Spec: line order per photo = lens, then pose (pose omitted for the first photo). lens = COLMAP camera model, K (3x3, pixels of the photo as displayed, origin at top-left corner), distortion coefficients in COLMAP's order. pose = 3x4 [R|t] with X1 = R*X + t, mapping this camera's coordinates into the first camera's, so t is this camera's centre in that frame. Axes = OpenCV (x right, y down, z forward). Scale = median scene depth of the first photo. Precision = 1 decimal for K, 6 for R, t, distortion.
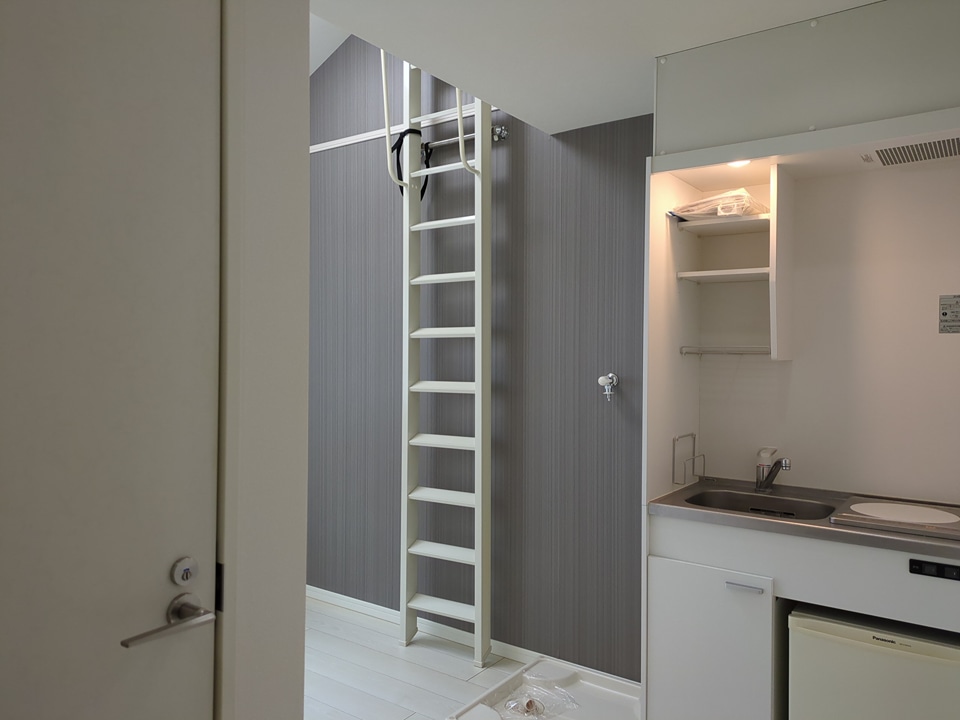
lens RADIAL K [[710.5, 0, 482.6], [0, 710.5, 364.9], [0, 0, 1]] dist [0.062151, -0.070283]
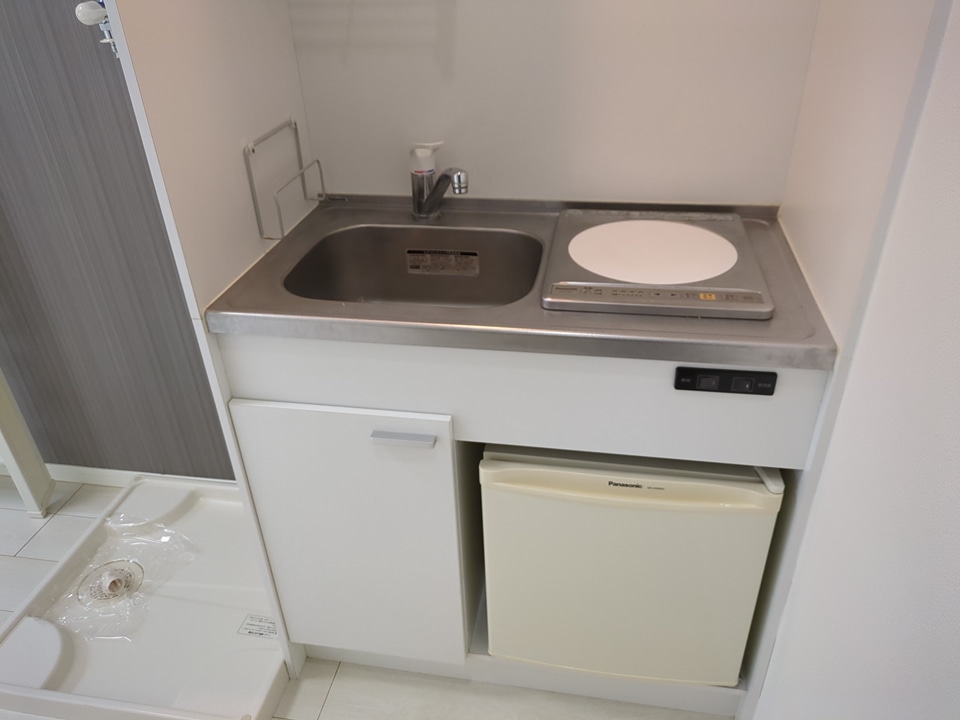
lens RADIAL K [[710.5, 0, 482.6], [0, 710.5, 364.9], [0, 0, 1]] dist [0.062151, -0.070283]
pose [[0.902217, -0.253598, 0.348844, 0.209590], [0.041772, 0.856433, 0.514565, -0.014110], [-0.429254, -0.449678, 0.783282, 0.494876]]
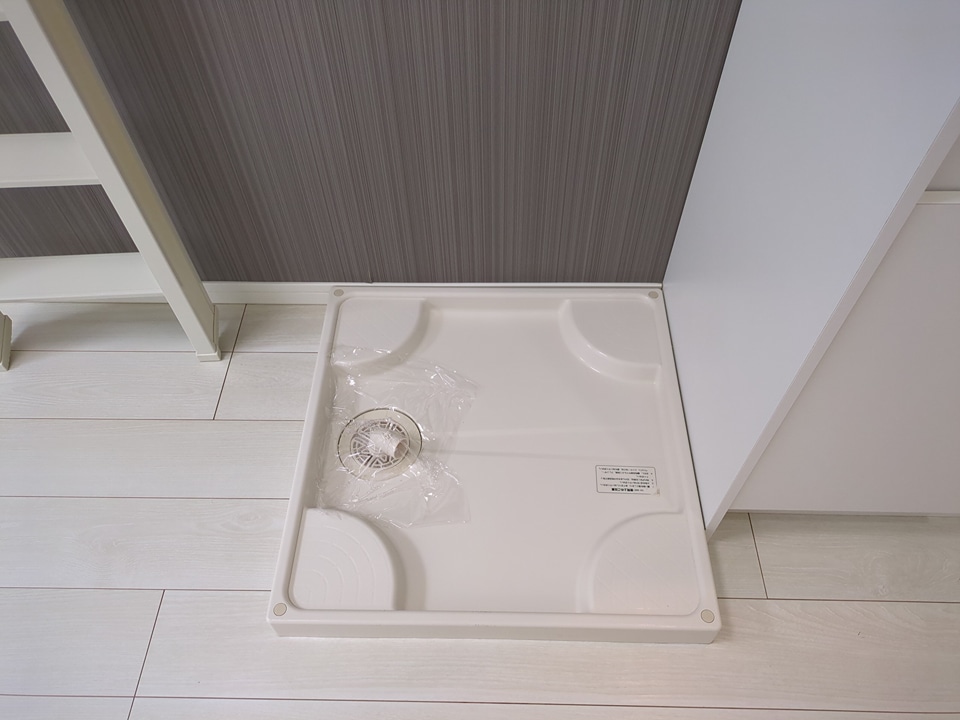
lens RADIAL K [[710.5, 0, 482.6], [0, 710.5, 364.9], [0, 0, 1]] dist [0.062151, -0.070283]
pose [[0.825639, -0.456691, 0.331289, -0.019851], [0.021244, 0.611934, 0.790624, 0.088938], [-0.563798, -0.645732, 0.514939, 0.857931]]
